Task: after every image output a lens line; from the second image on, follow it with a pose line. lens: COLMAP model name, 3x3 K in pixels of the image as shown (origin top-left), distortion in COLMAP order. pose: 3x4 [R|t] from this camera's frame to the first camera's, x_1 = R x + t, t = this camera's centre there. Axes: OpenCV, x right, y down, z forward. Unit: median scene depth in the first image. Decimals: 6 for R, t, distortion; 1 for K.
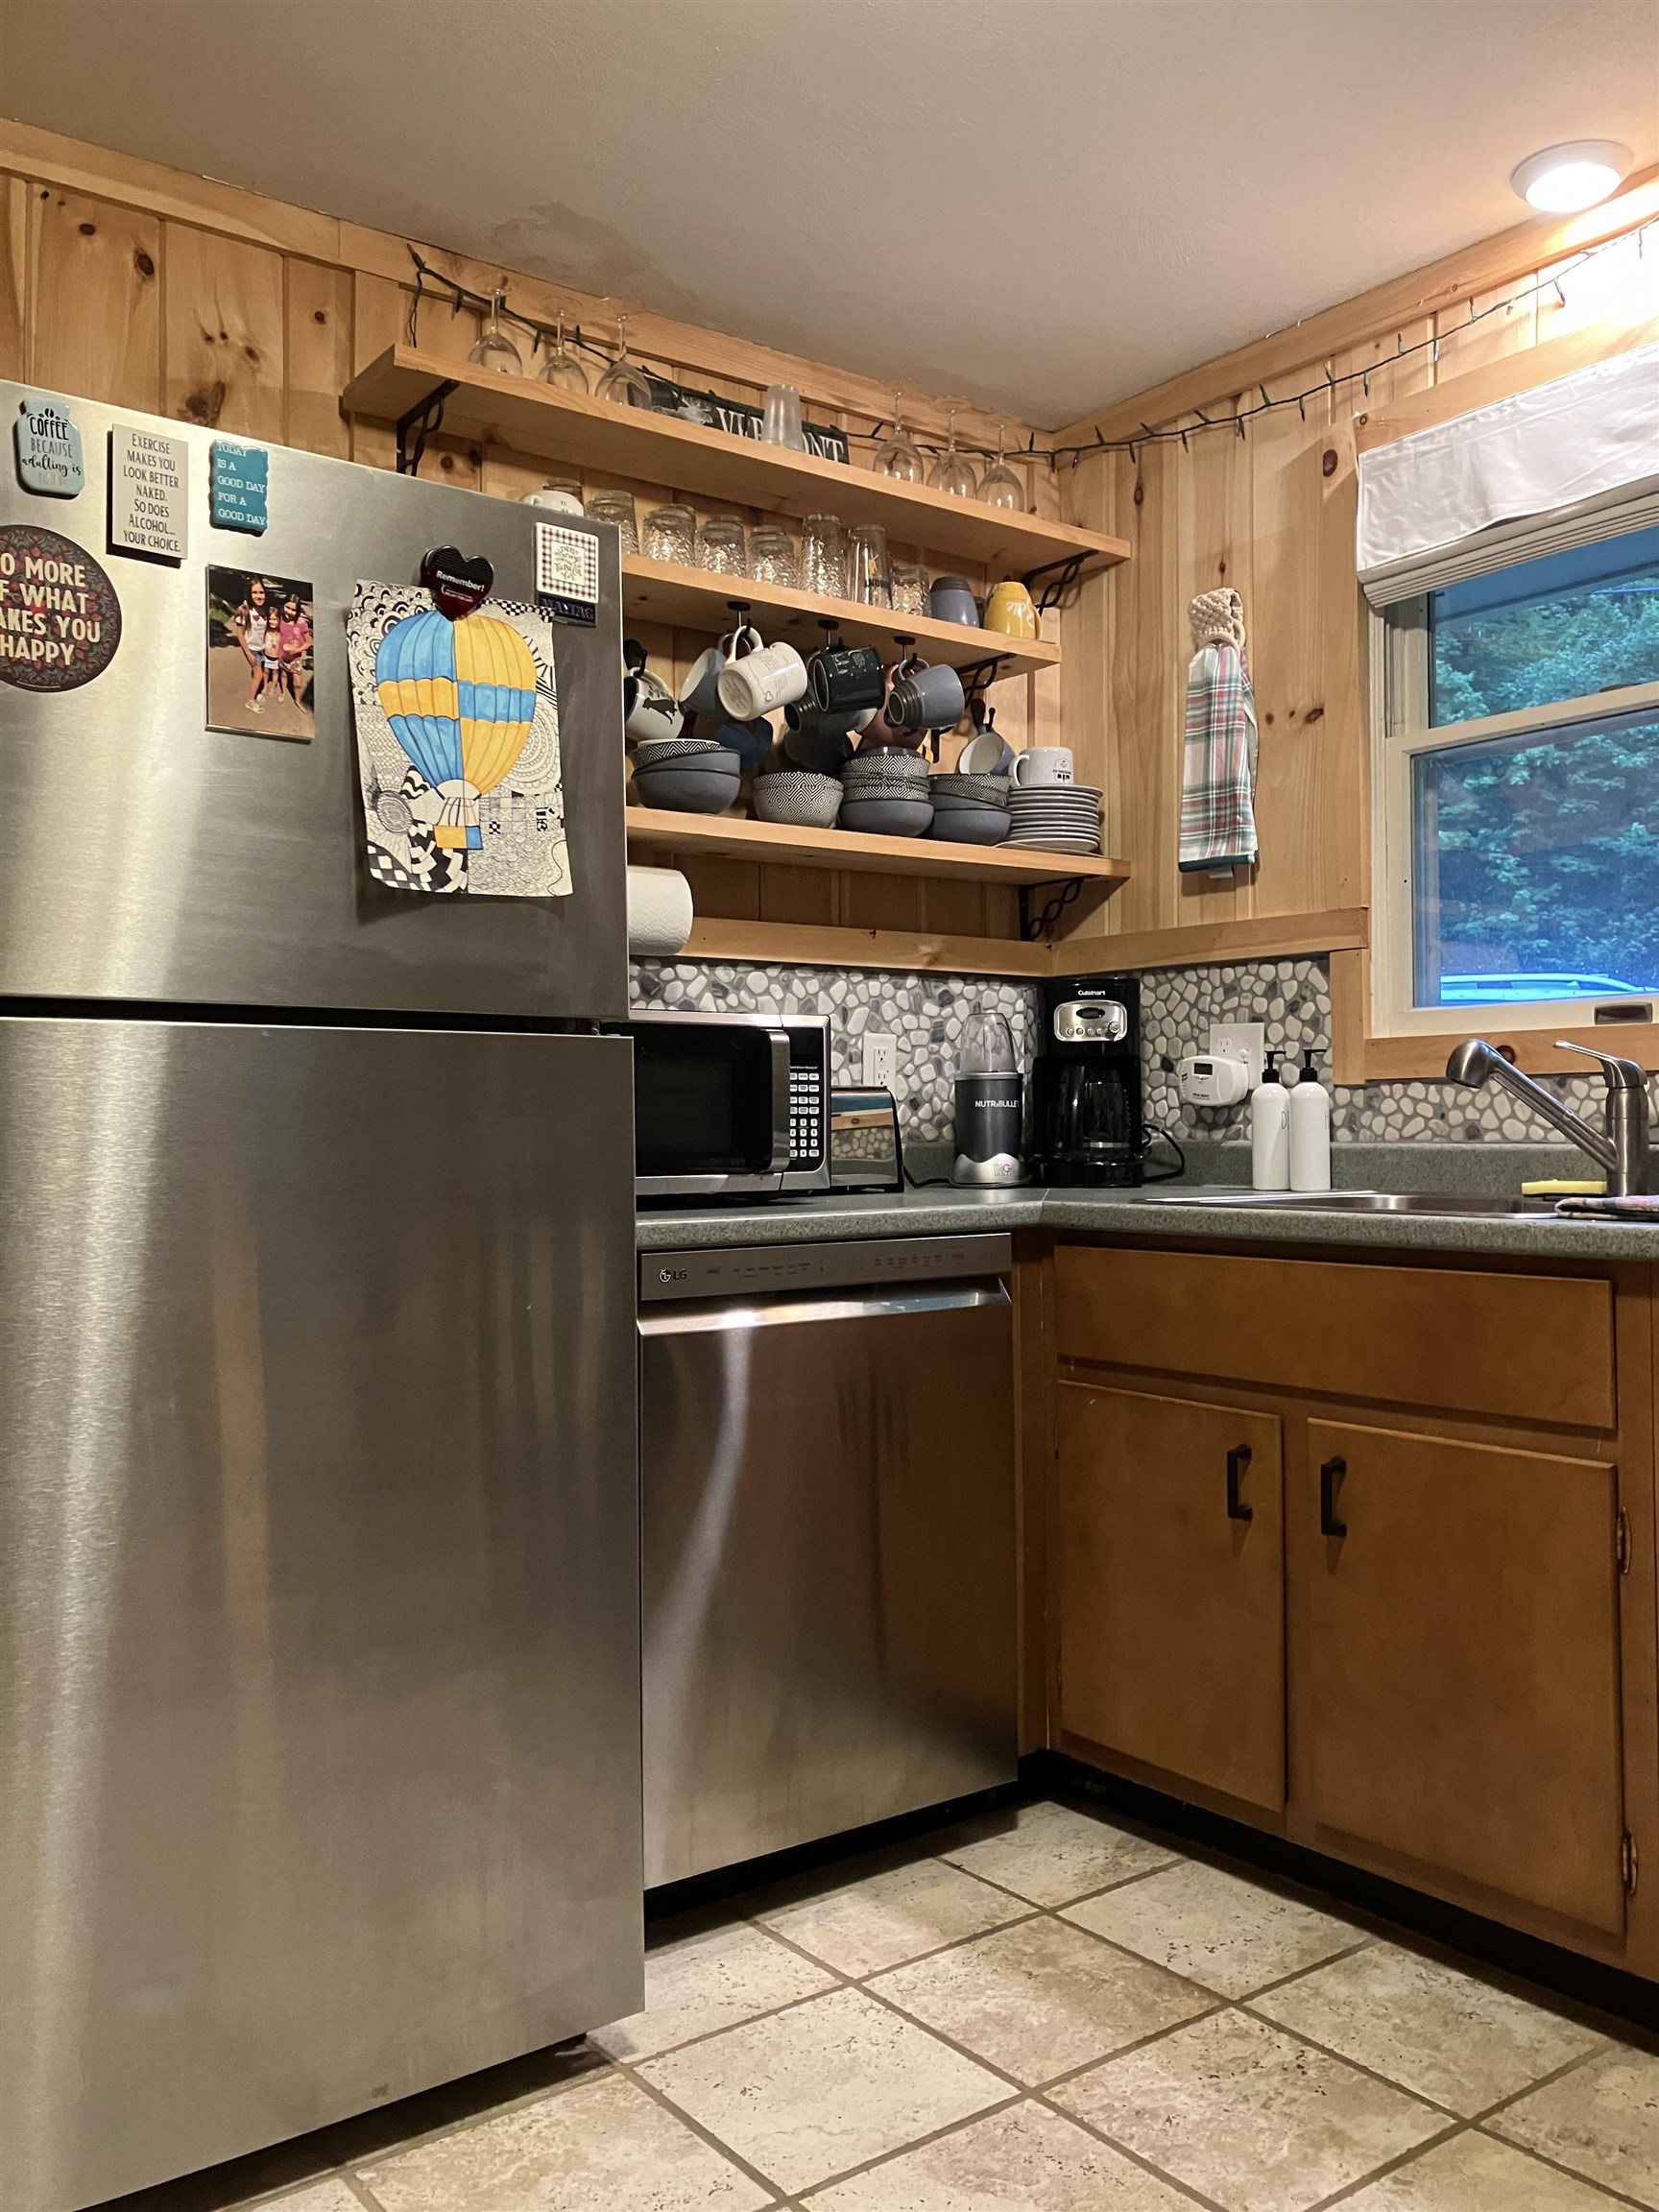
lens RADIAL K [[1807.3, 0, 829.4], [0, 1807.3, 1110.2], [0, 0, 1]] dist [0.008896, 0.000194]
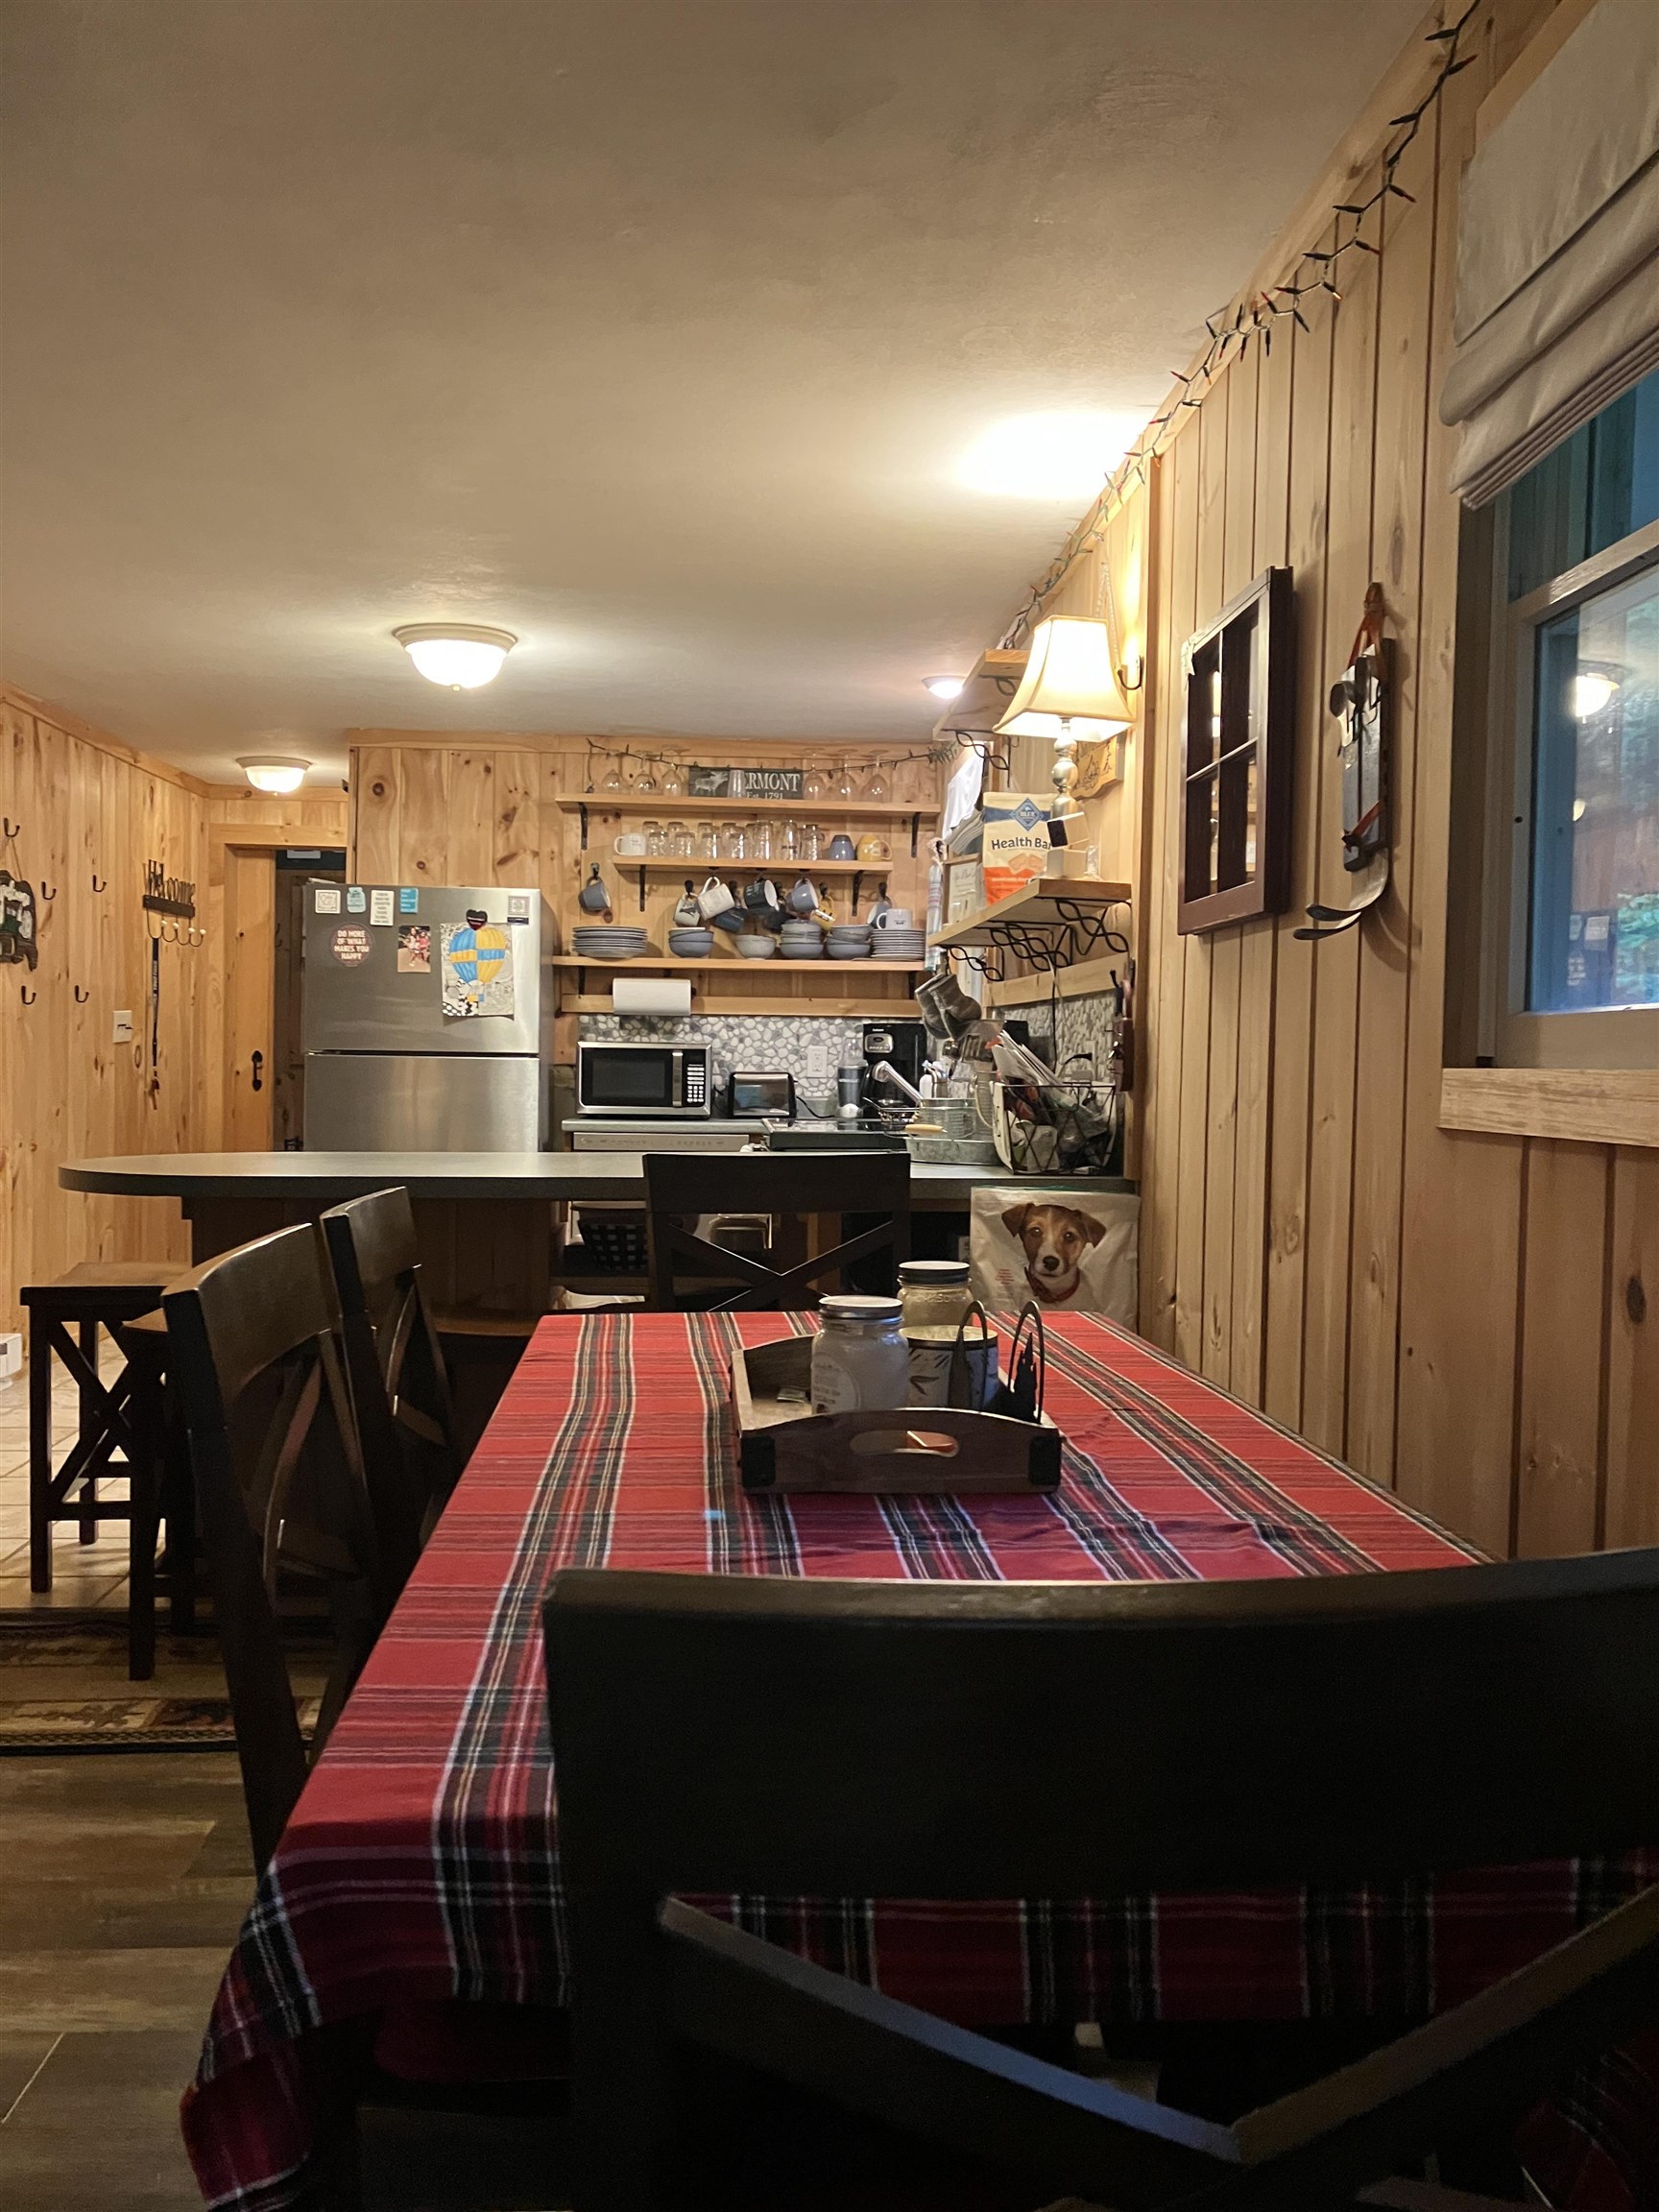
lens RADIAL K [[1807.3, 0, 828.4], [0, 1807.3, 1107.1], [0, 0, 1]] dist [0.008896, 0.000194]
pose [[0.837674, 0.036724, -0.544934, 1.283517], [-0.018973, 0.999091, 0.038165, -0.055165], [0.545841, -0.021631, 0.837610, -0.843125]]
